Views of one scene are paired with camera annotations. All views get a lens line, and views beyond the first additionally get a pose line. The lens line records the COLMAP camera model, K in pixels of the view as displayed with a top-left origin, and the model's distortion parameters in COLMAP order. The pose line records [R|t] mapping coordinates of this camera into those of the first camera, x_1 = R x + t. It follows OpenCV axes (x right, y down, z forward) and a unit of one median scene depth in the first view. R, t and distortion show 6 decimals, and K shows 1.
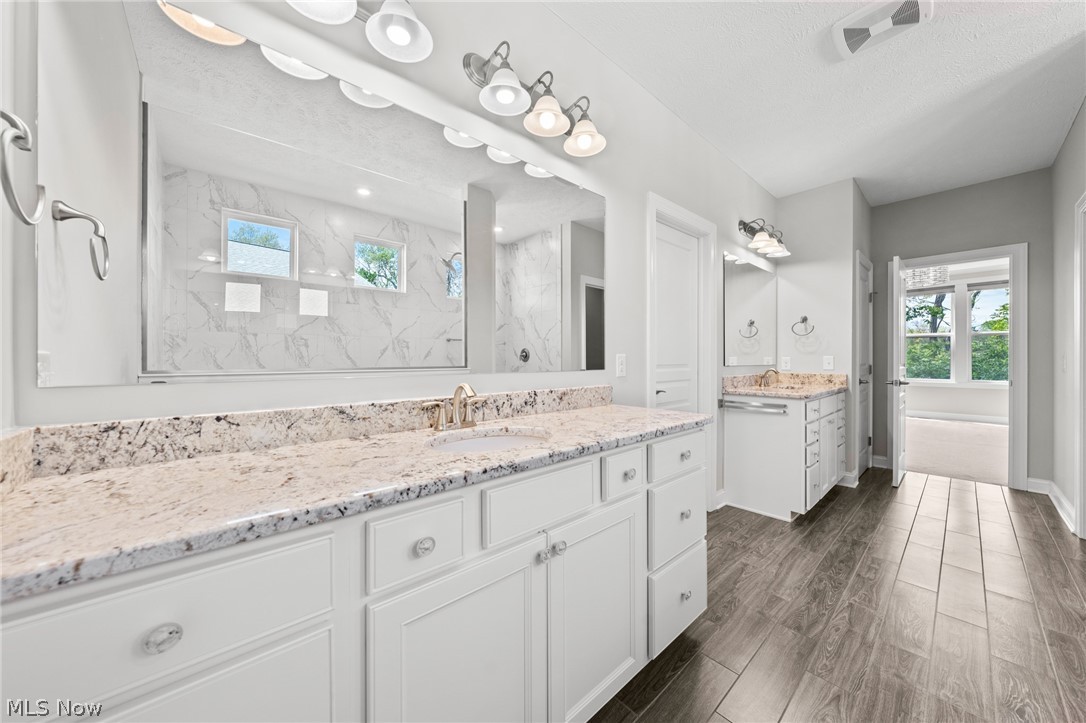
lens RADIAL K [[379.0, 0, 545.4], [0, 379.0, 359.9], [0, 0, 1]] dist [-0.002646, -0.000018]
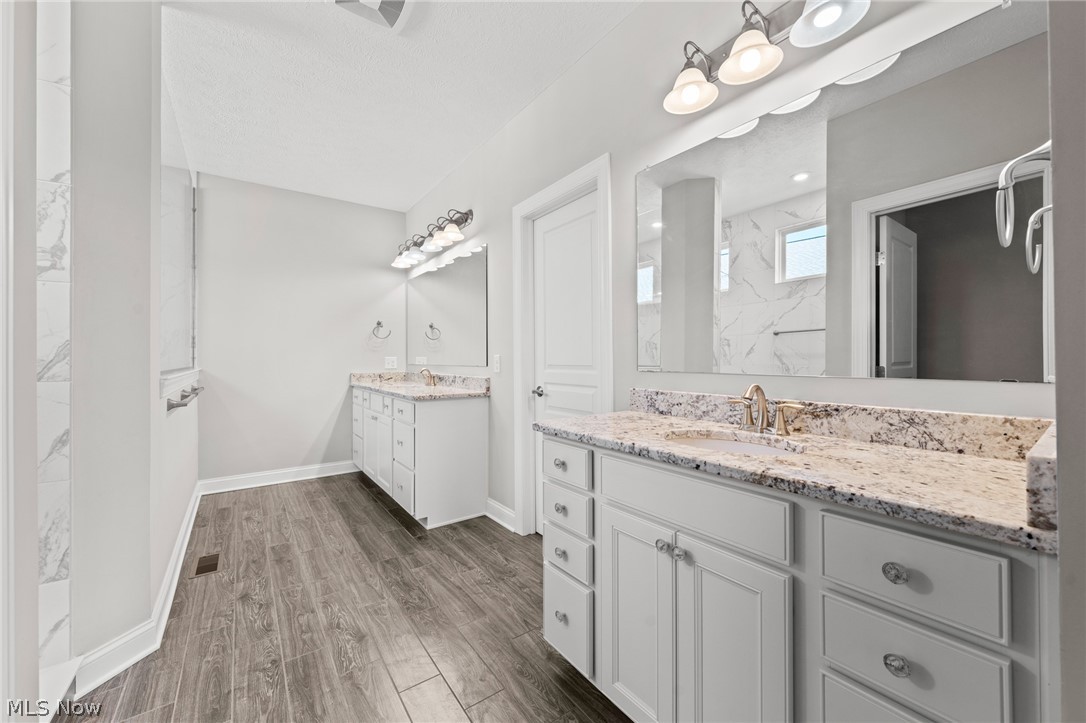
lens RADIAL K [[413.1, 0, 545.3], [0, 413.1, 357.6], [0, 0, 1]] dist [-0.001170, -0.000247]
pose [[-0.100793, 0.000664, -0.994907, 1.620783], [0.006970, 0.999976, -0.000039, -0.007515], [0.994883, -0.006939, -0.100795, 1.340528]]
